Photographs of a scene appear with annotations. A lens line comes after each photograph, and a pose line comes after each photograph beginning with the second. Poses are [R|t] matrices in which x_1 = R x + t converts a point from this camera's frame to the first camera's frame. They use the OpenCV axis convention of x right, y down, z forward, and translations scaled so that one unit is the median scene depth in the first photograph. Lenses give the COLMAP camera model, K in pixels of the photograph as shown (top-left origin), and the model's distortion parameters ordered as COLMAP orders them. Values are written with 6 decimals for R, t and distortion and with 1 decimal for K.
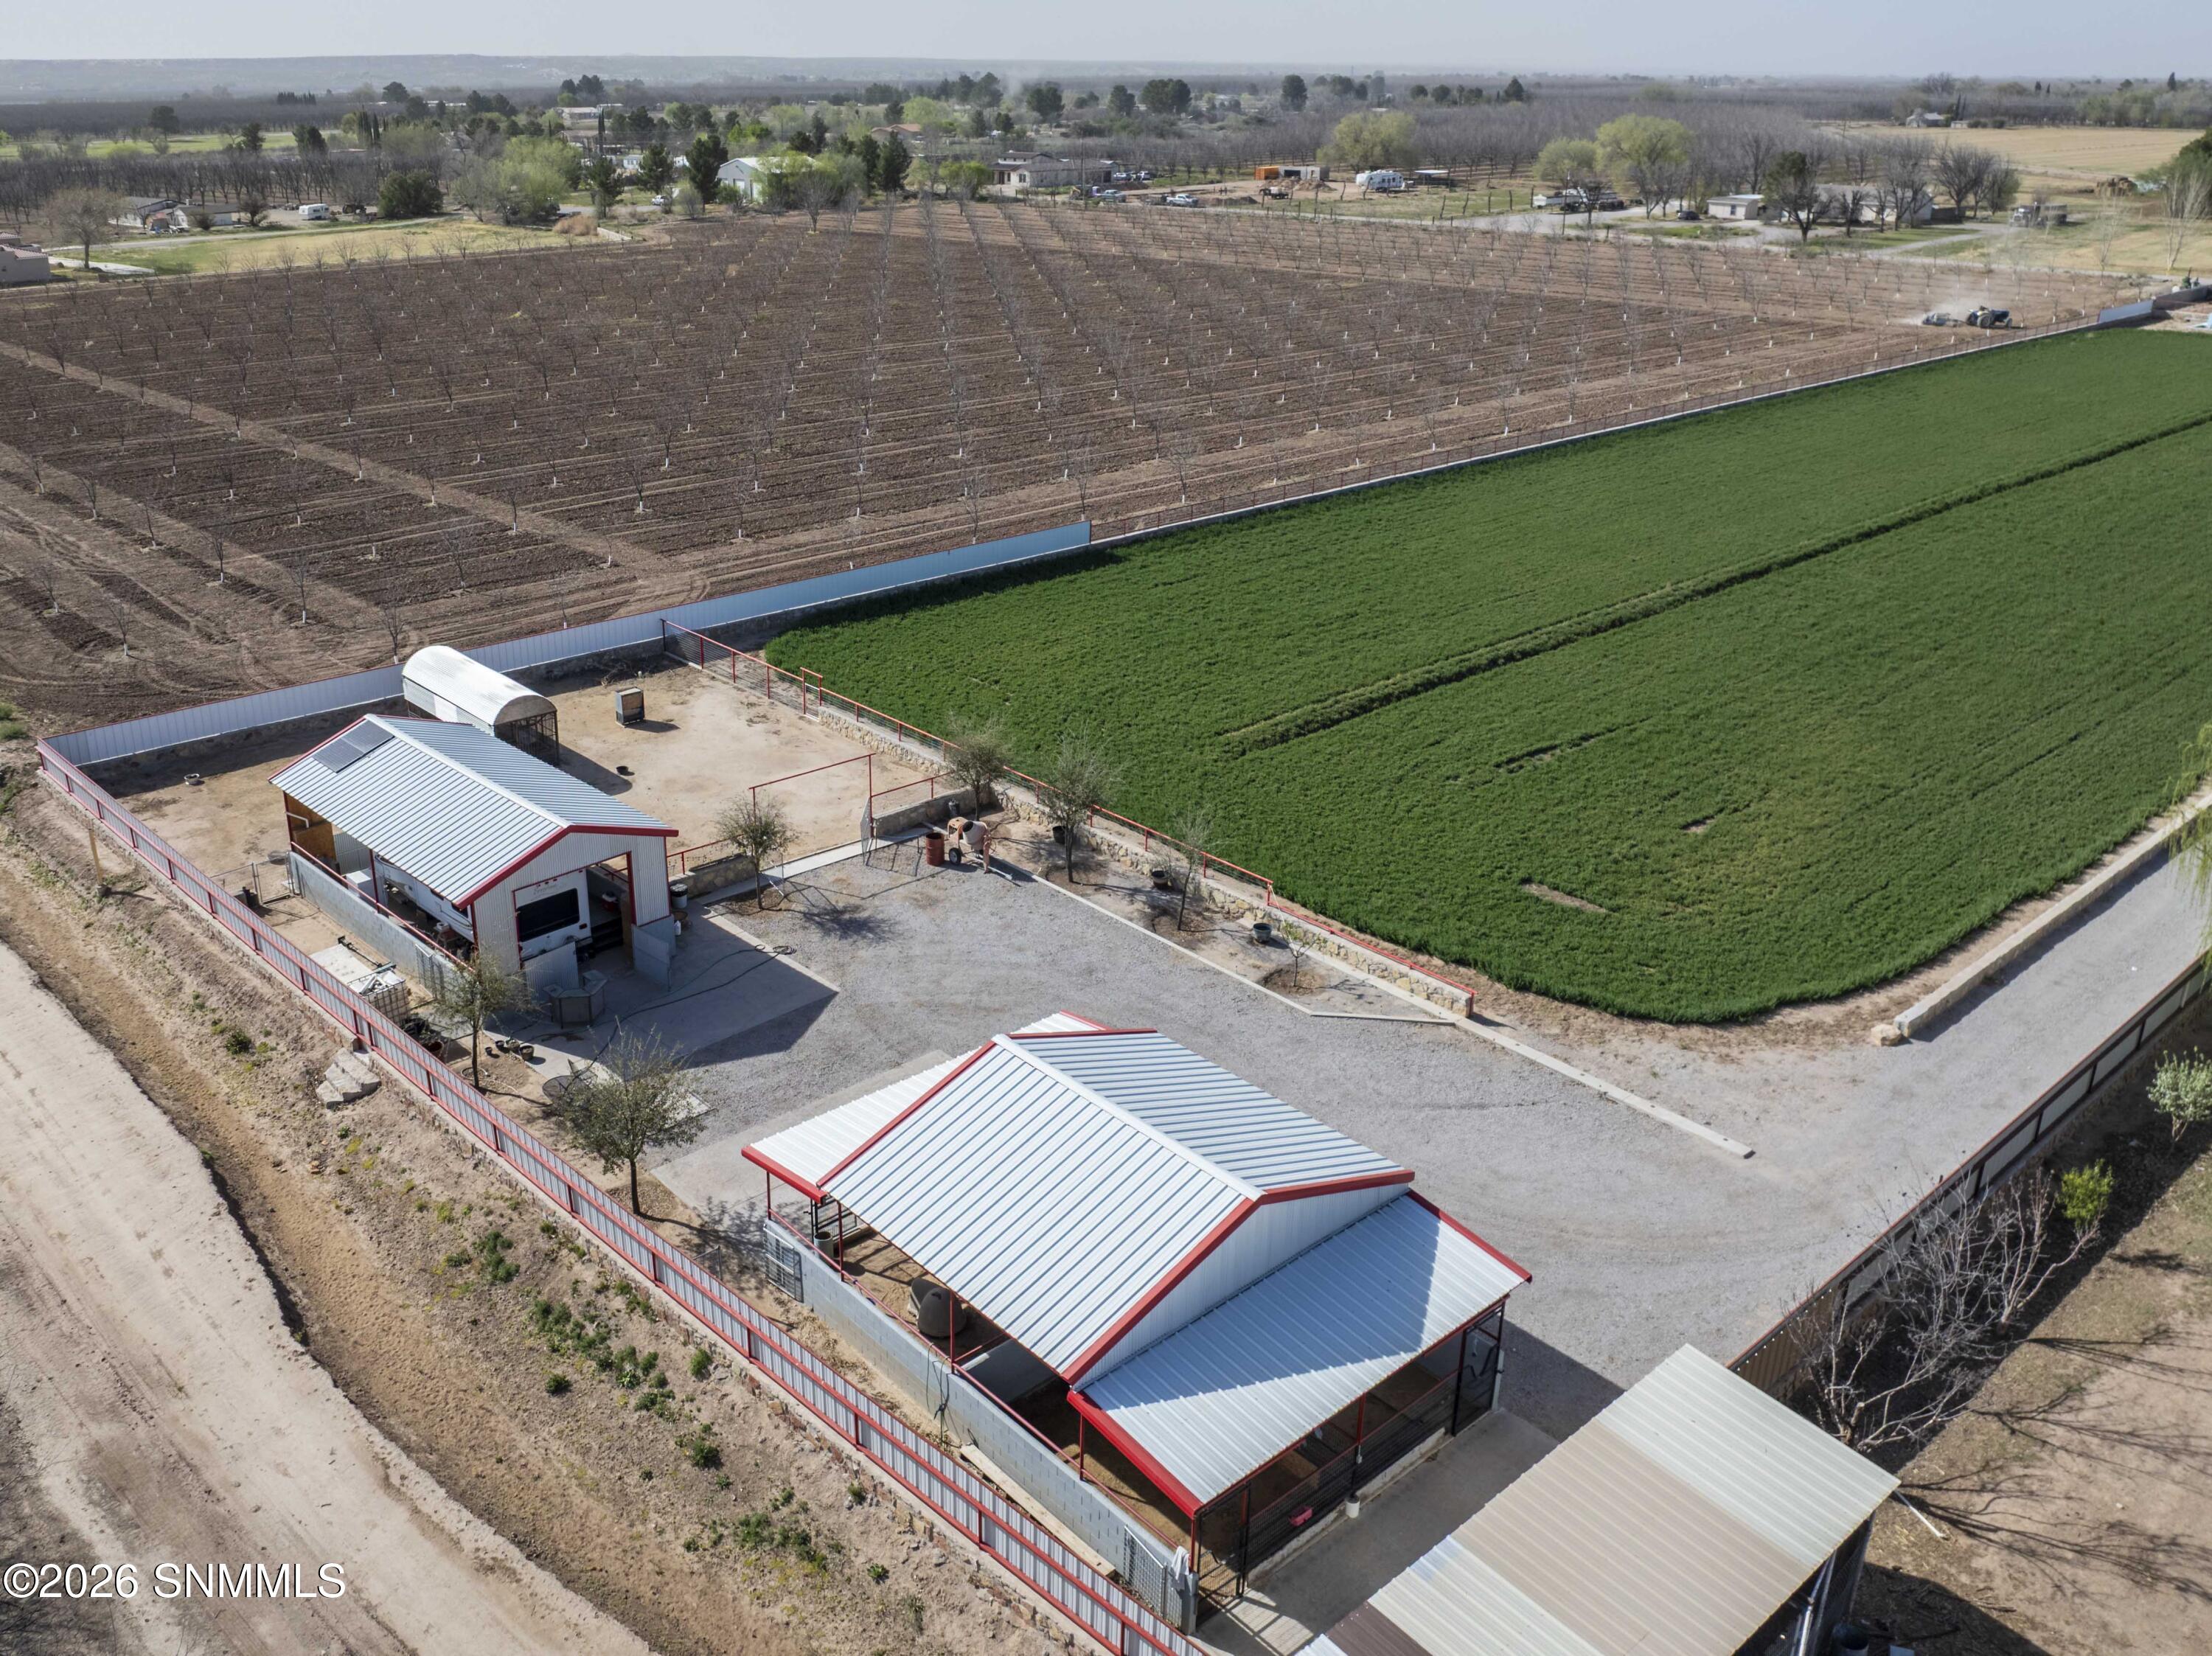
lens RADIAL K [[1801.4, 0, 1007.3], [0, 1801.4, 827.8], [0, 0, 1]] dist [-0.042937, 0.001973]
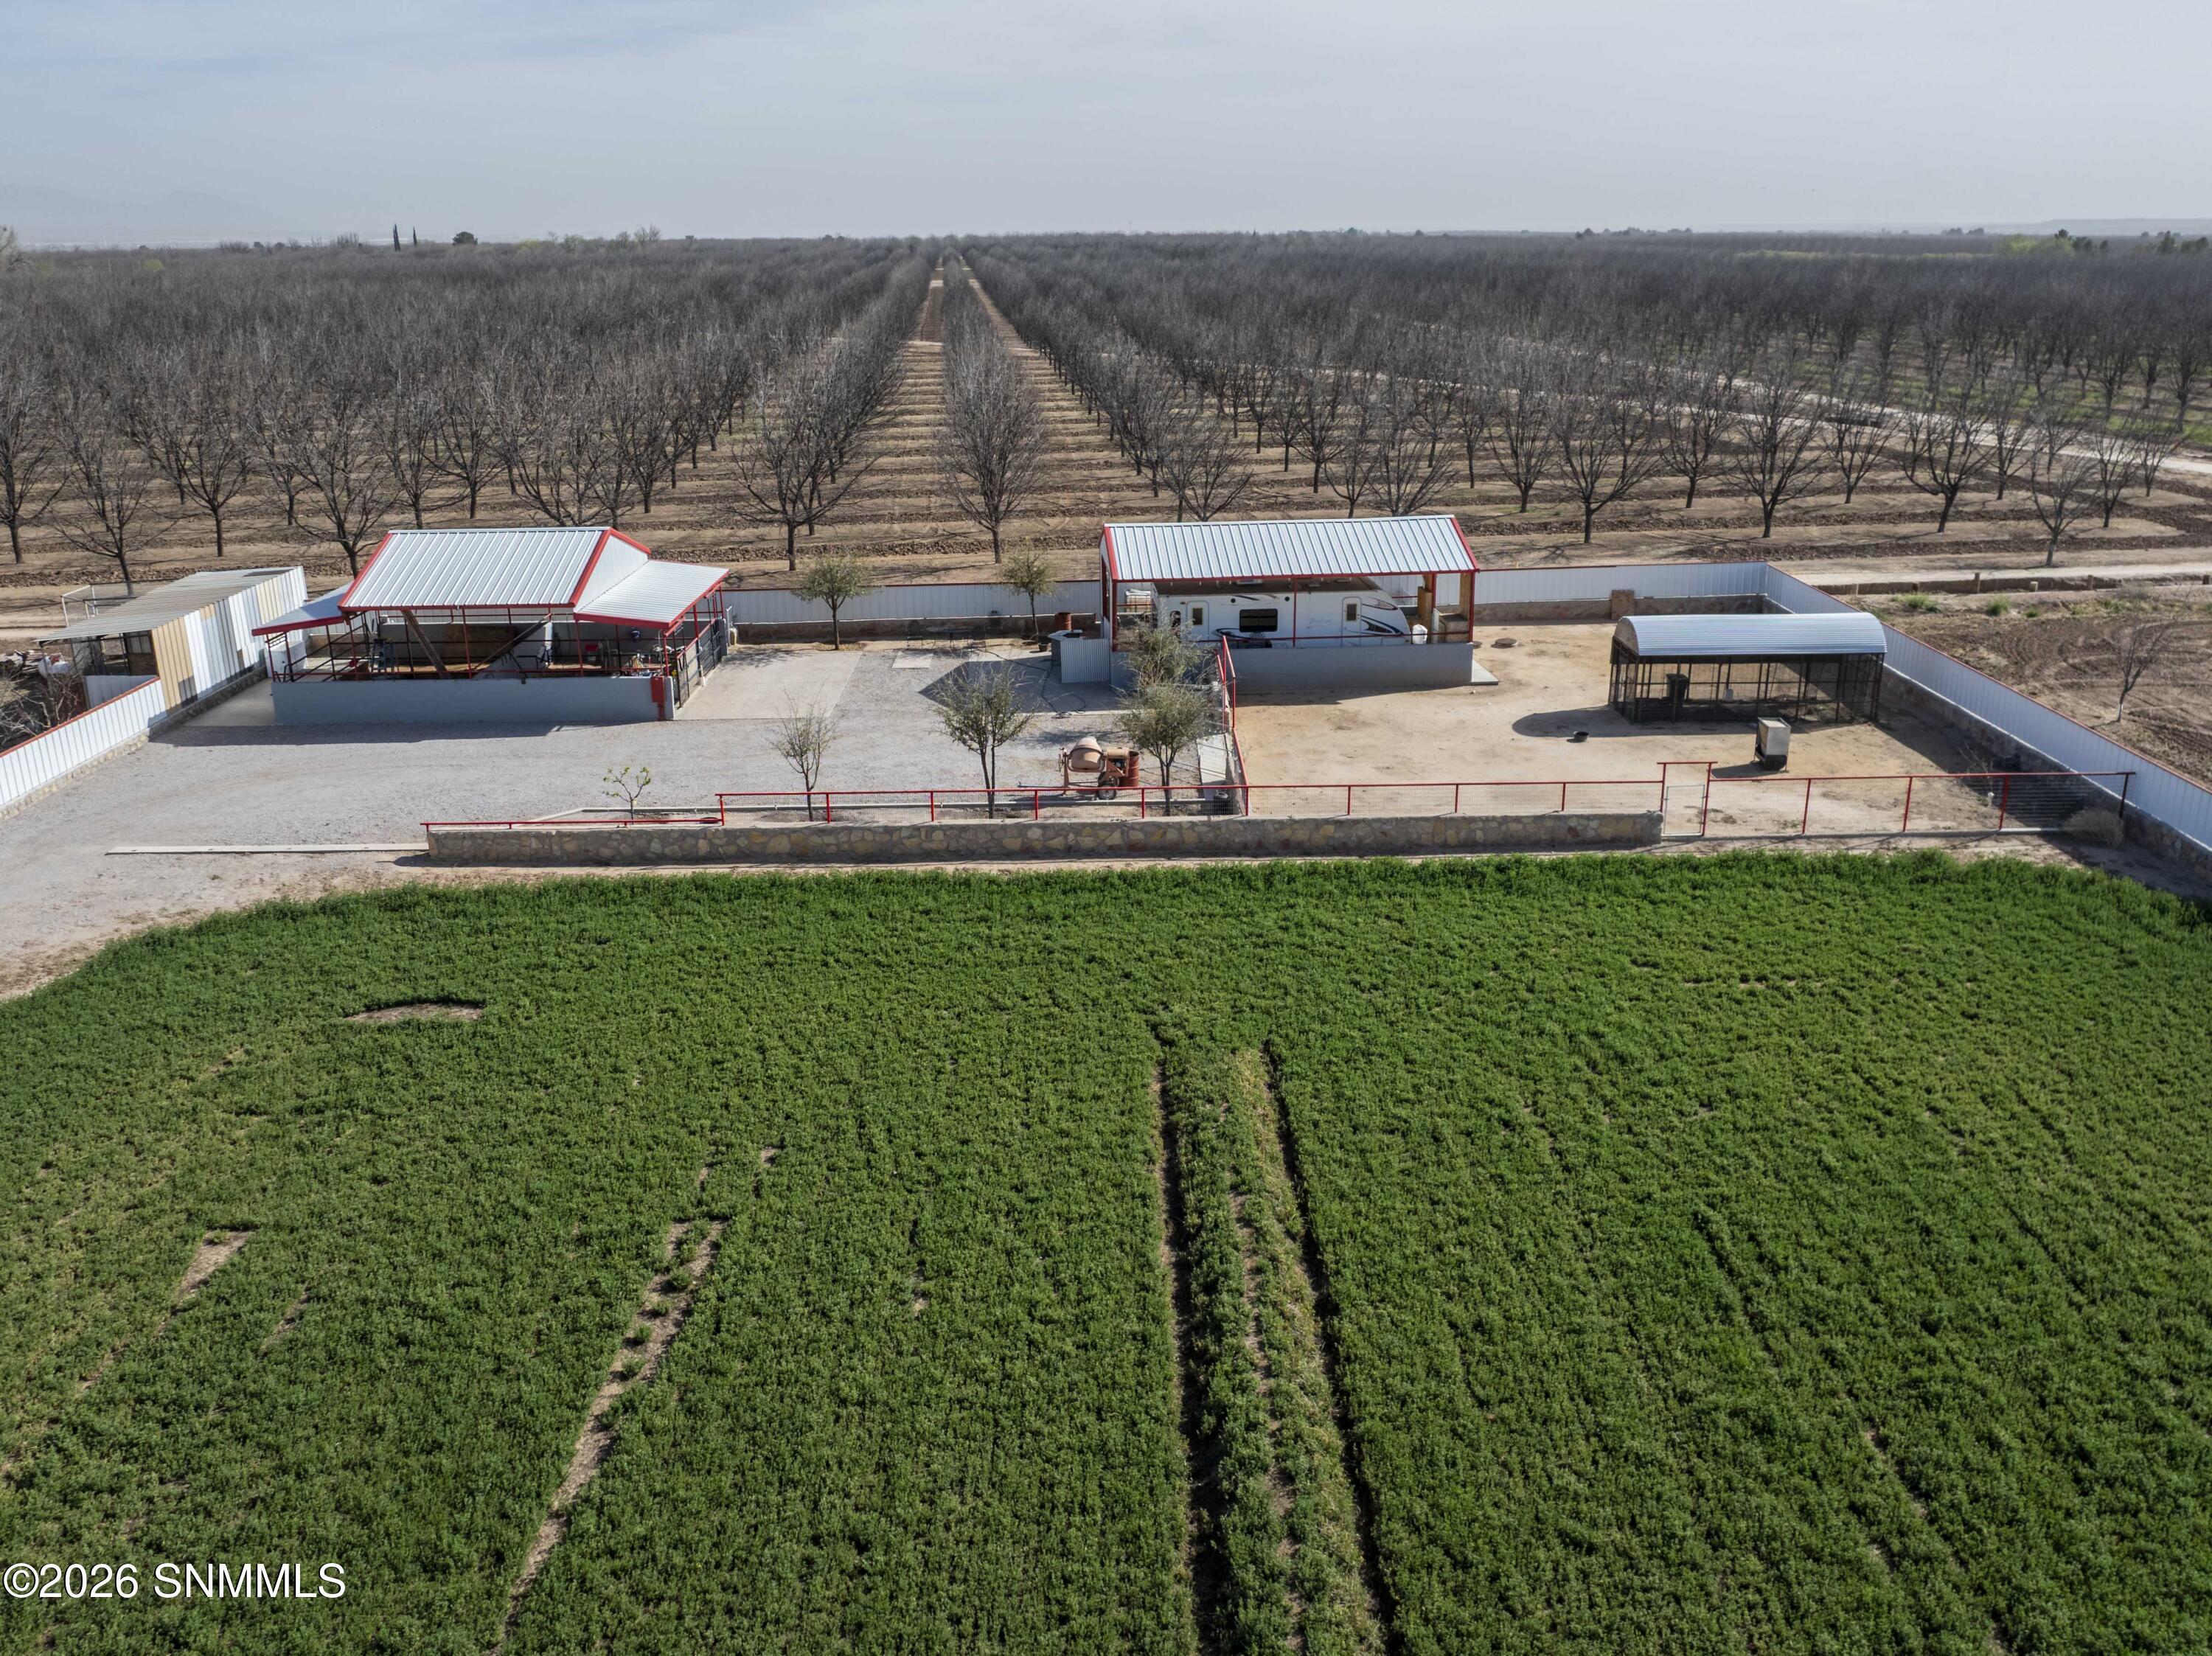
lens RADIAL K [[1701.8, 0, 1139.2], [0, 1701.8, 782.6], [0, 0, 1]] dist [-0.003812, -0.086379]
pose [[-0.641449, 0.245849, -0.726705, 0.648567], [-0.288073, 0.800752, 0.525176, -0.486884], [0.711025, 0.546218, -0.442819, 1.591497]]
